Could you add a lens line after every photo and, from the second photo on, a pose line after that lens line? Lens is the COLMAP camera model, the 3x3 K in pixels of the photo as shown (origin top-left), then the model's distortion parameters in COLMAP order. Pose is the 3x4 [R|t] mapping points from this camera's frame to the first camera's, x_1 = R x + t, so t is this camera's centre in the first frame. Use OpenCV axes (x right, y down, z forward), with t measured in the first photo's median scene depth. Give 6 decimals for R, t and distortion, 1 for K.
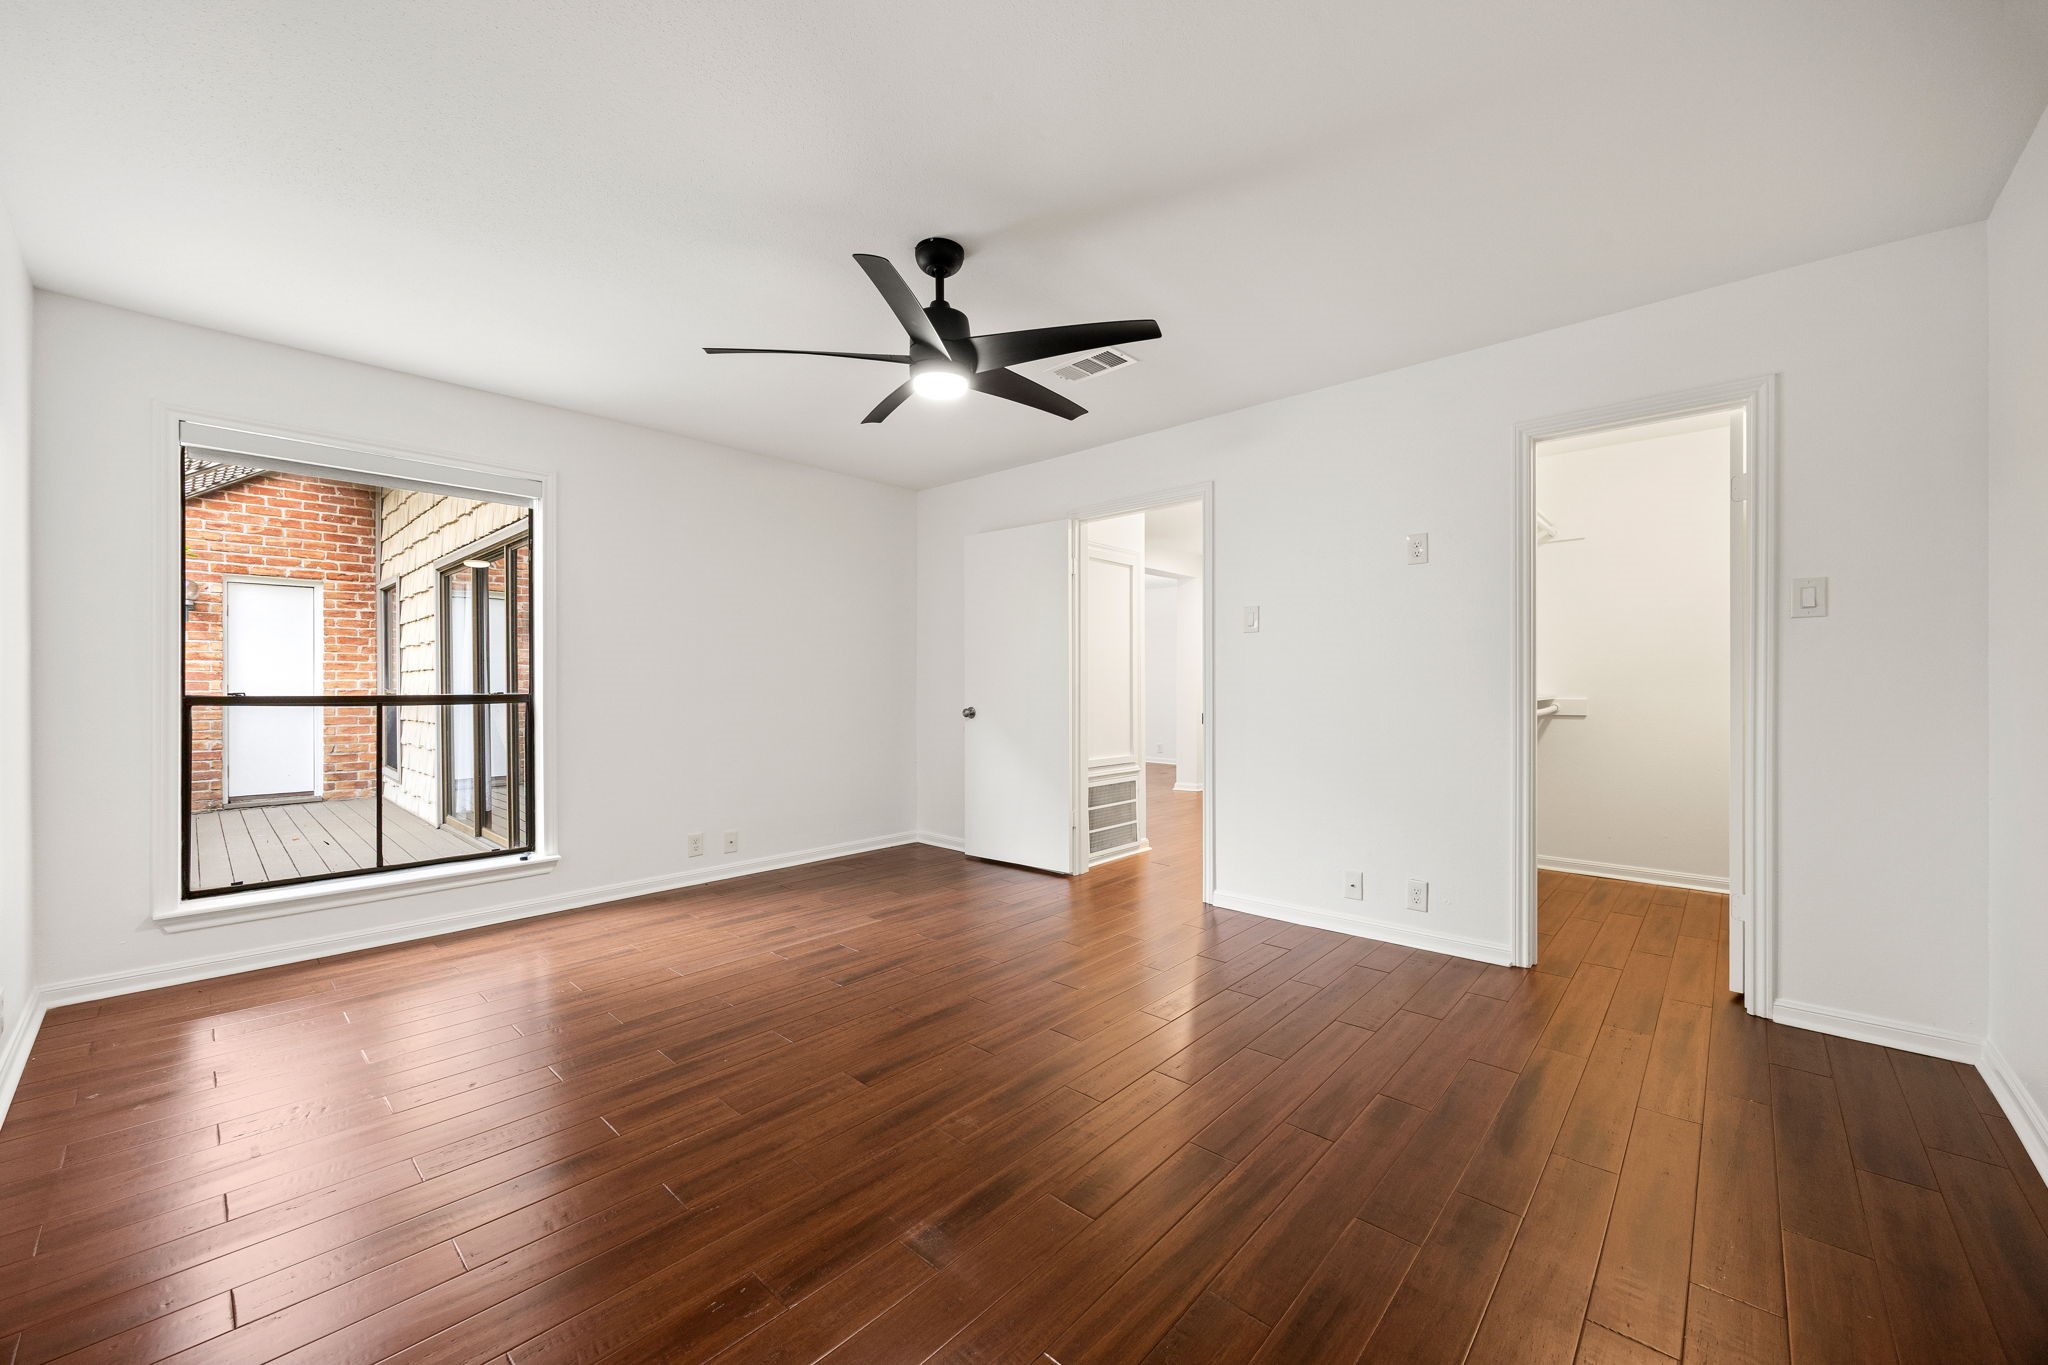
lens RADIAL K [[784.2, 0, 1028.1], [0, 784.2, 688.5], [0, 0, 1]] dist [-0.005830, -0.000123]
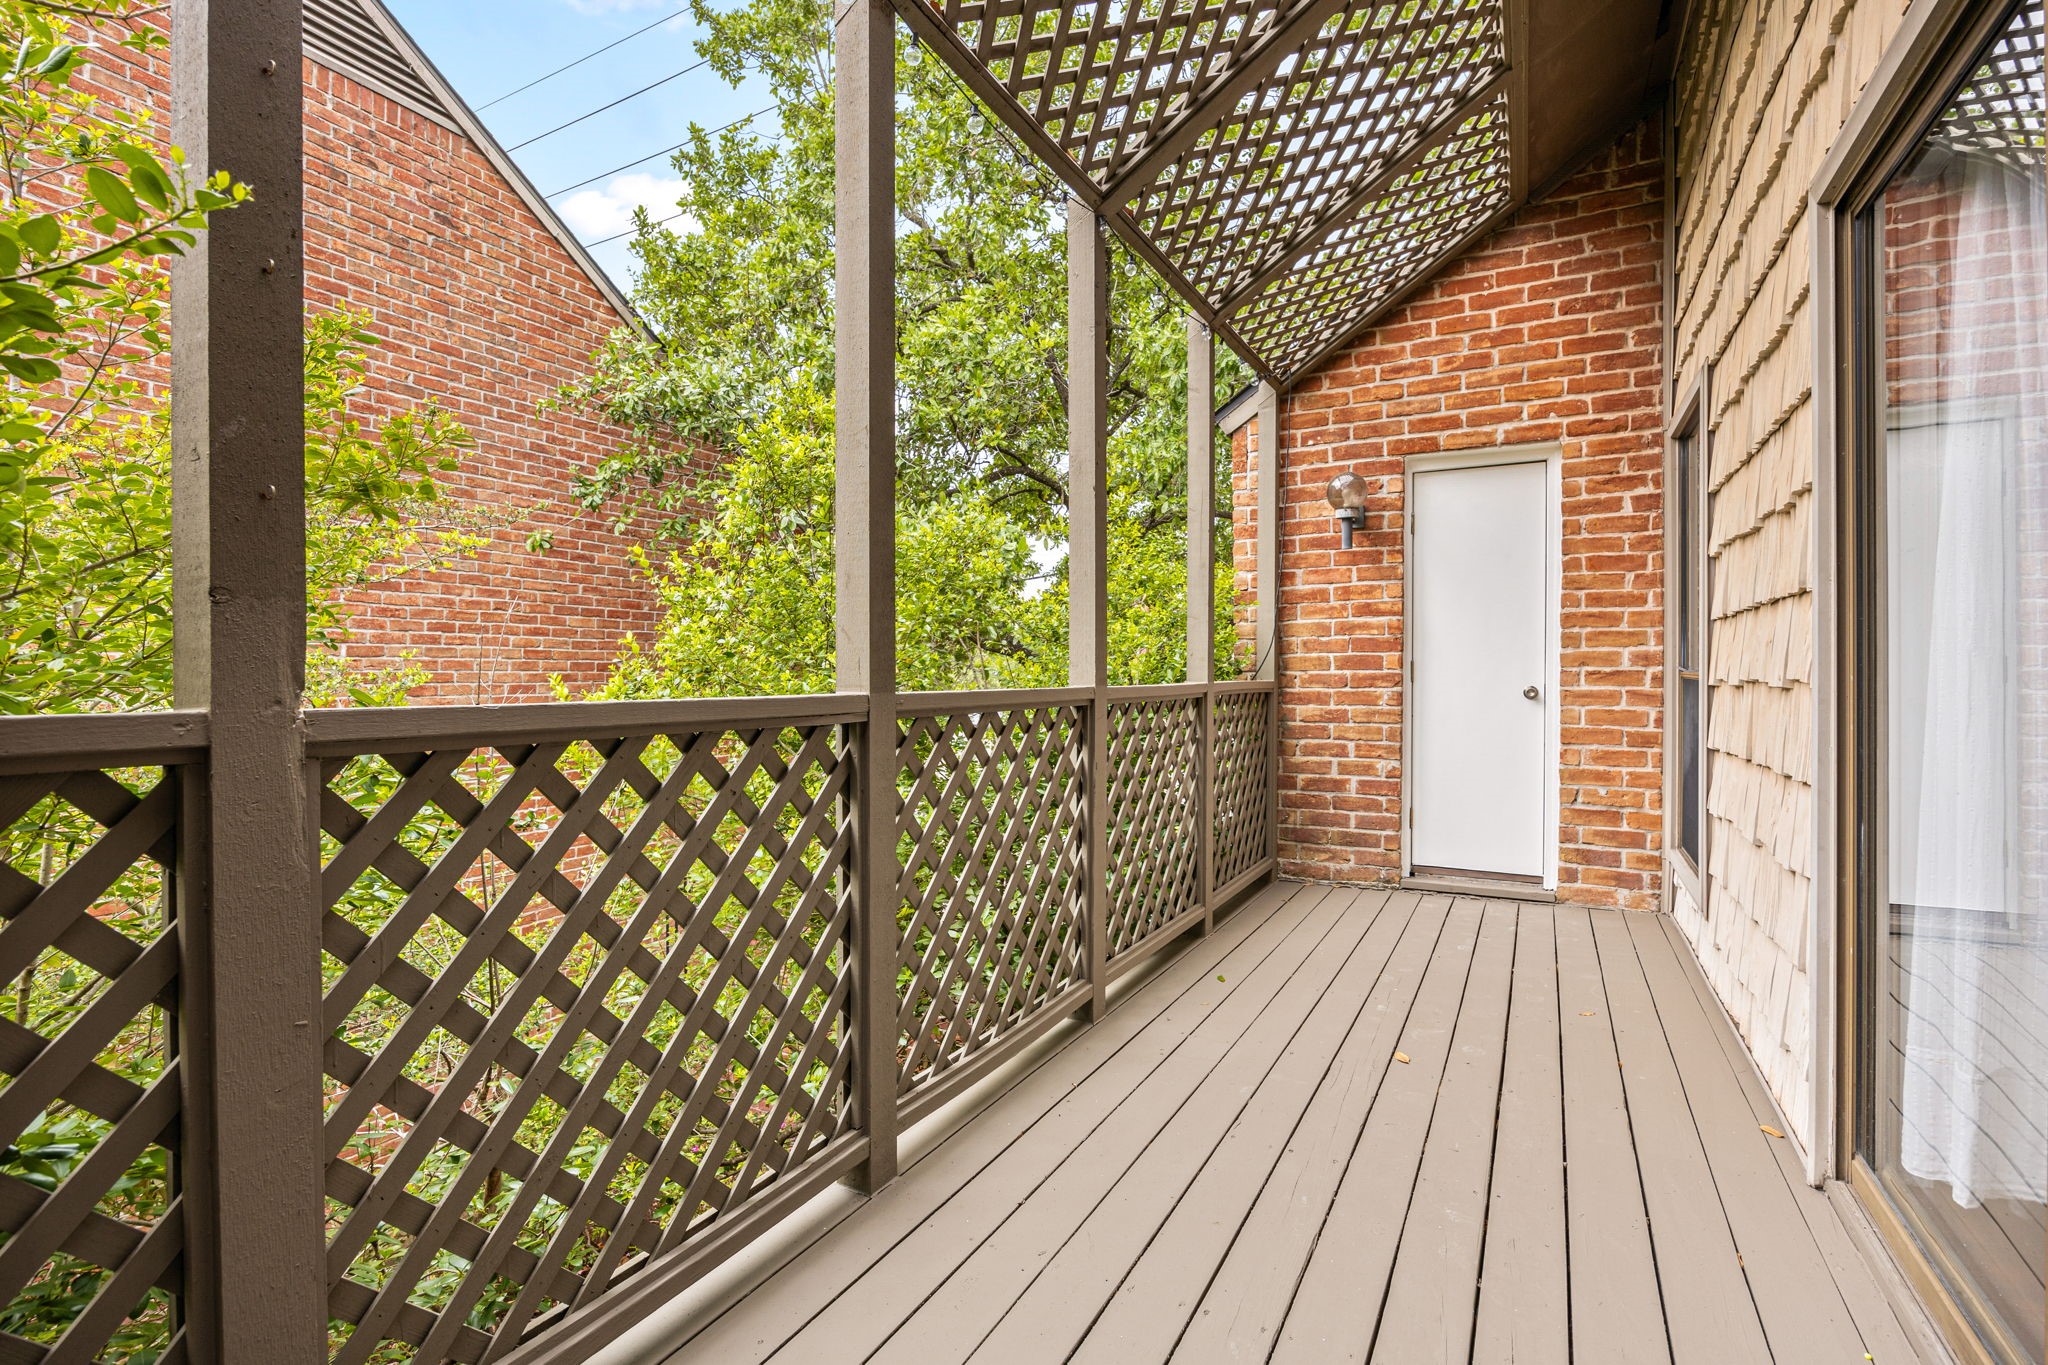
lens RADIAL K [[959.5, 0, 1021.6], [0, 959.5, 684.9], [0, 0, 1]] dist [-0.013699, -0.000144]
pose [[0.244673, 0.007732, -0.969575, -0.416664], [-0.007466, 0.999954, 0.006090, 0.009716], [0.969577, 0.005749, 0.244719, 0.537401]]
